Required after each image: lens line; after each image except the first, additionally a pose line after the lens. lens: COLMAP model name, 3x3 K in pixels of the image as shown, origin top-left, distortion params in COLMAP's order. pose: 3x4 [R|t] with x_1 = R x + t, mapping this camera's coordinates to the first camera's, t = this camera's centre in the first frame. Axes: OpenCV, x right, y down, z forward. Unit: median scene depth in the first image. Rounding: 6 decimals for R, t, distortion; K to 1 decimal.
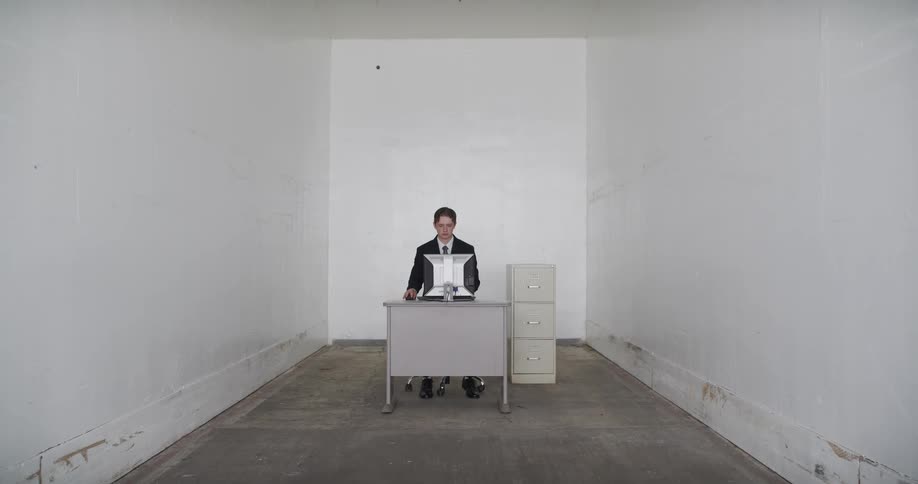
lens RADIAL K [[1408.5, 0, 459.0], [0, 1408.5, 242.0], [0, 0, 1]] dist [-0.006097, -0.010684]
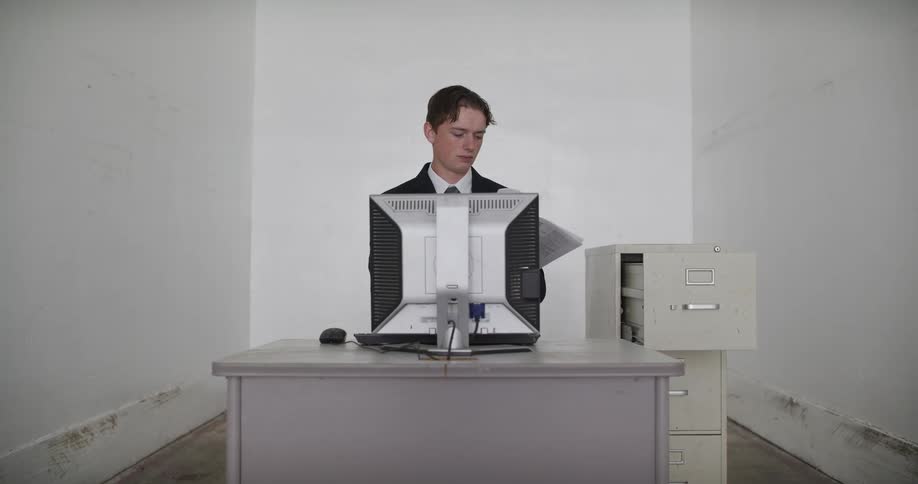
lens RADIAL K [[1408.5, 0, 459.0], [0, 1408.5, 242.0], [0, 0, 1]] dist [-0.006097, -0.010684]
pose [[0.999975, -0.000366, -0.007002, -0.004277], [0.000312, 0.999970, -0.007688, 0.021162], [0.007005, 0.007685, 0.999946, 0.703400]]
